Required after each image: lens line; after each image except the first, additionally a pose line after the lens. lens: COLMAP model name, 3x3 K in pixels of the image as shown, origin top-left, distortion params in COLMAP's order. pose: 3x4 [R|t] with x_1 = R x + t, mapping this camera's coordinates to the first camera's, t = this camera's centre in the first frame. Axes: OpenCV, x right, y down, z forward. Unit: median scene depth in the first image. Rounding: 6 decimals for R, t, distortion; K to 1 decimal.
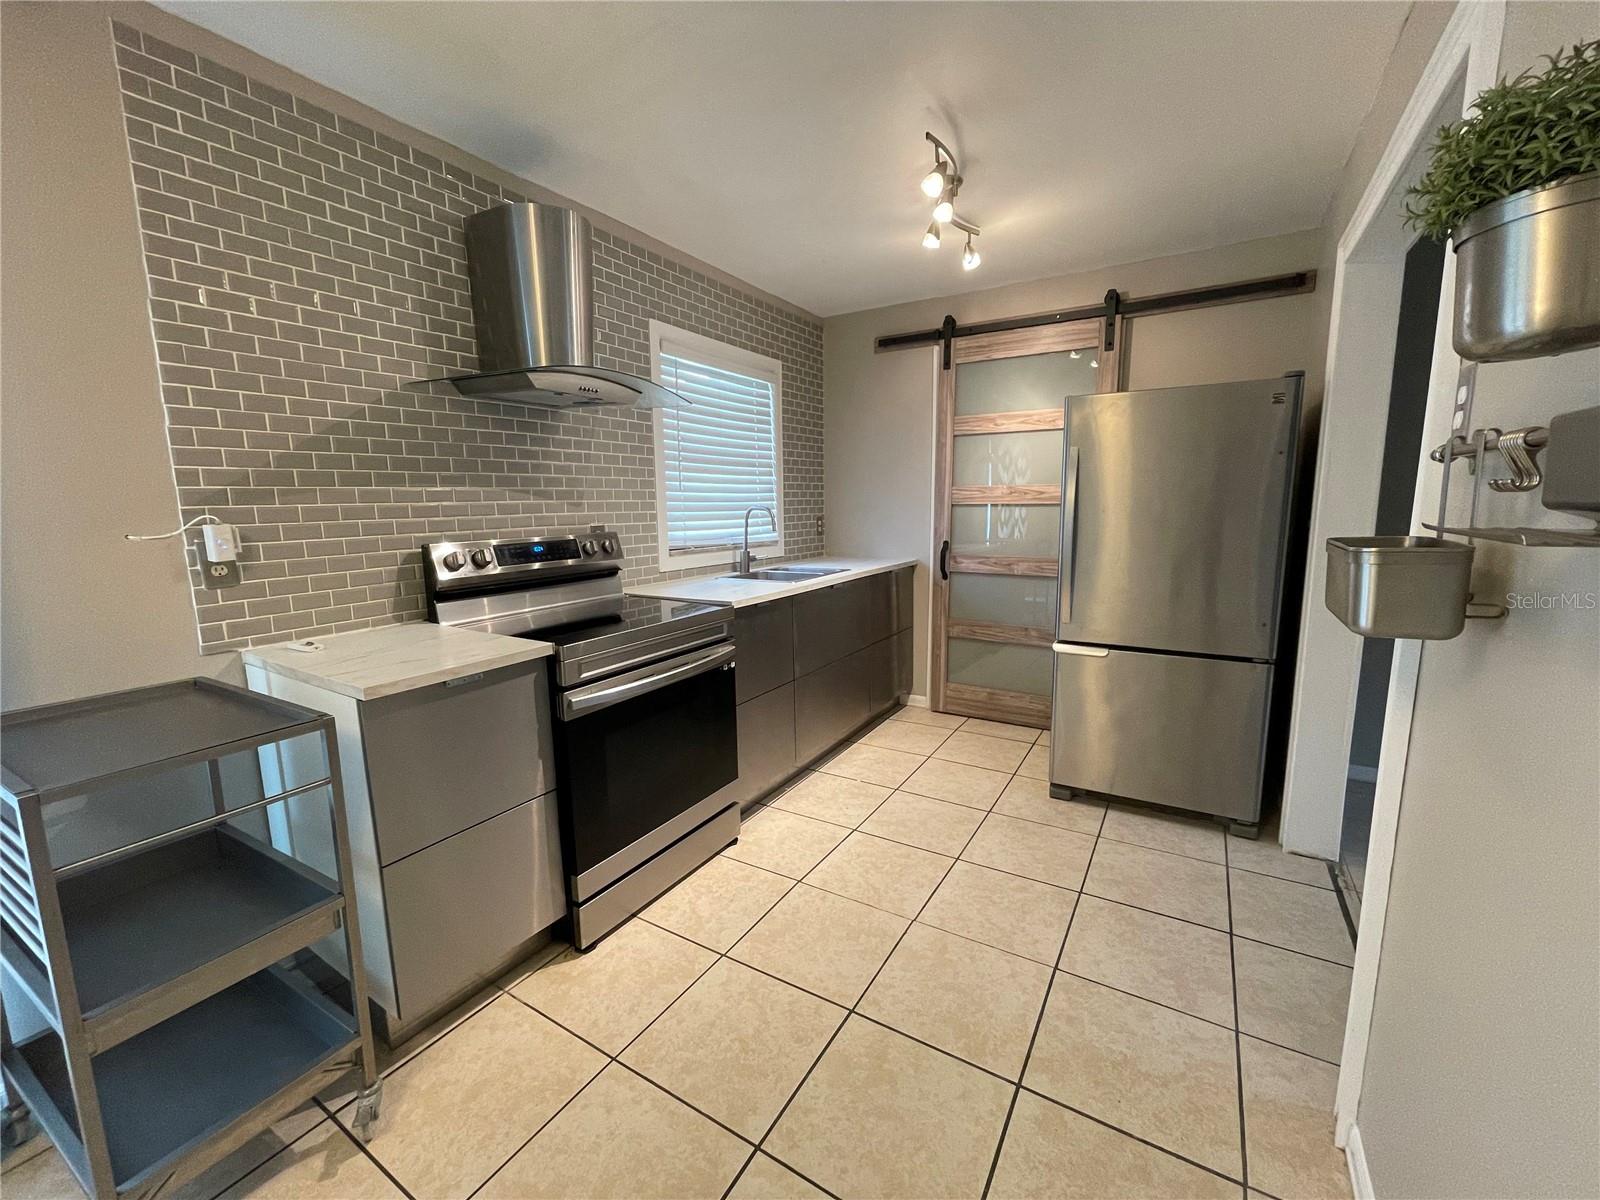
lens RADIAL K [[653.0, 0, 803.0], [0, 653.0, 601.0], [0, 0, 1]] dist [0.001061, 0.000399]
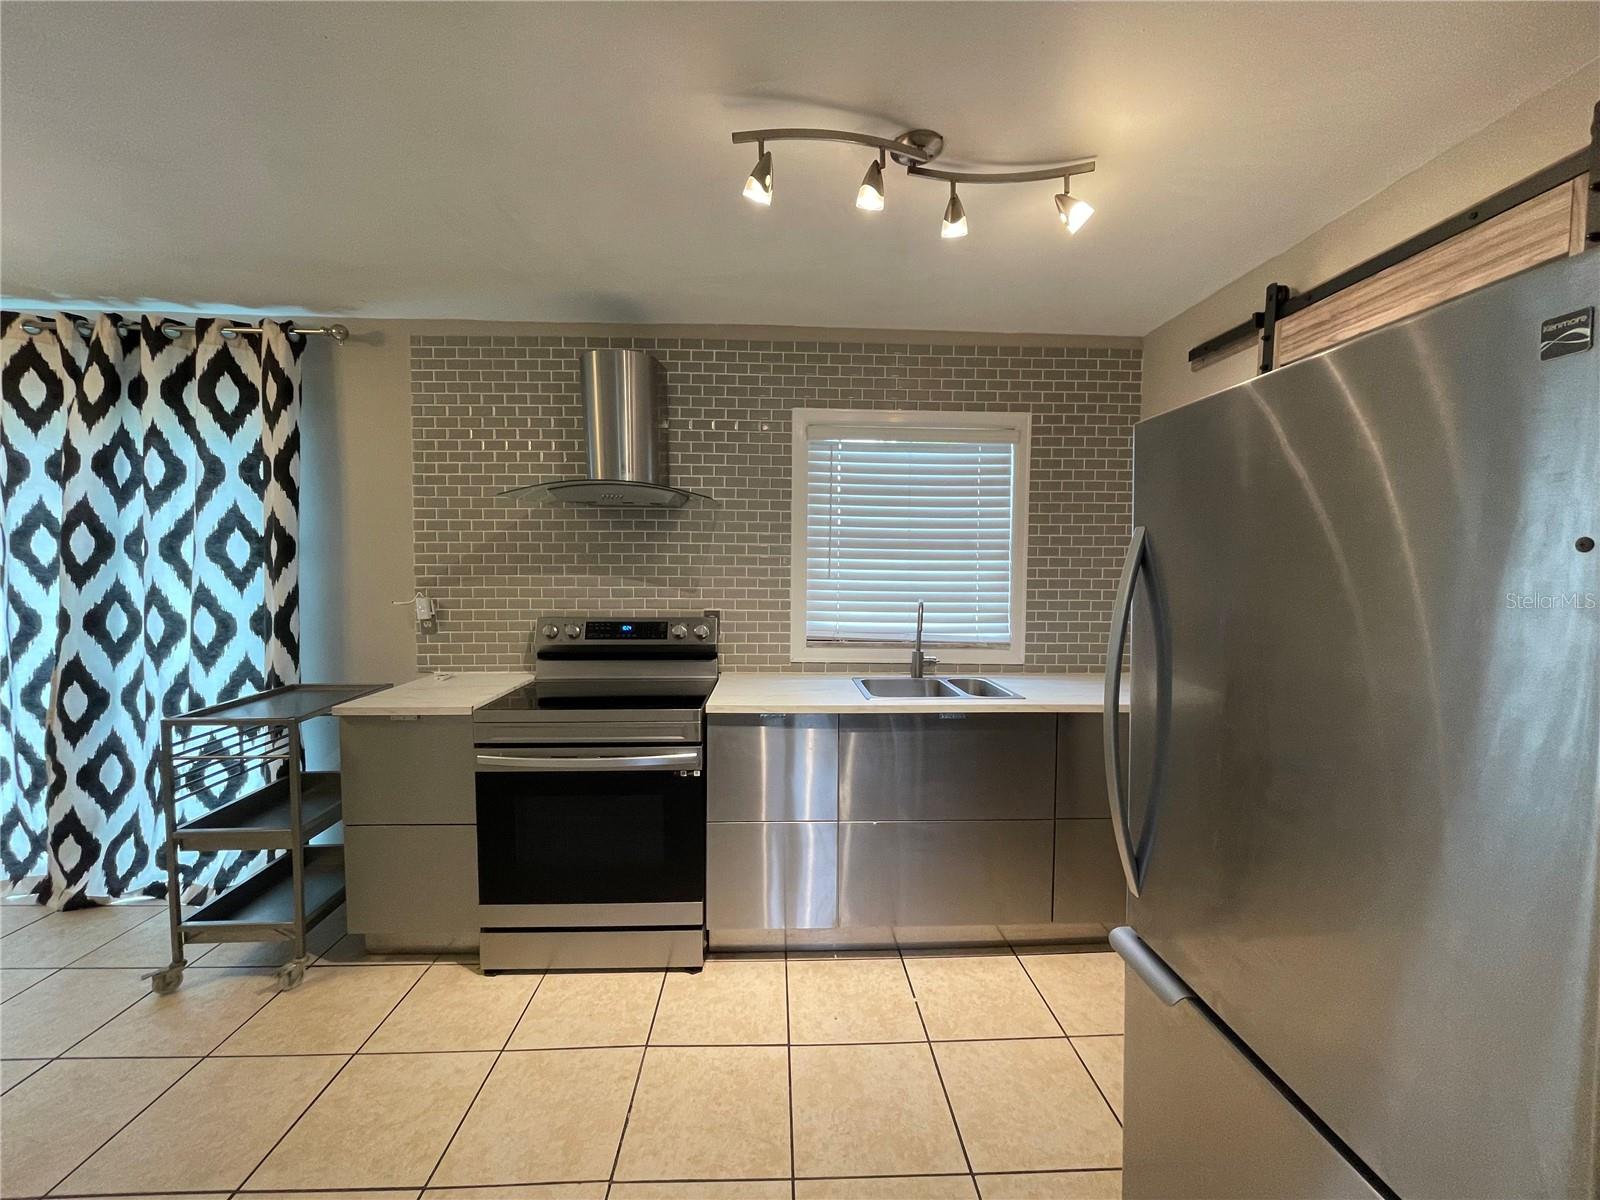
lens RADIAL K [[653.0, 0, 800.4], [0, 653.0, 598.8], [0, 0, 1]] dist [0.001061, 0.000399]
pose [[0.551455, 0.065356, -0.831640, 0.600421], [-0.141760, 0.989768, -0.016218, -0.126230], [0.822071, 0.126837, 0.555078, 0.480366]]
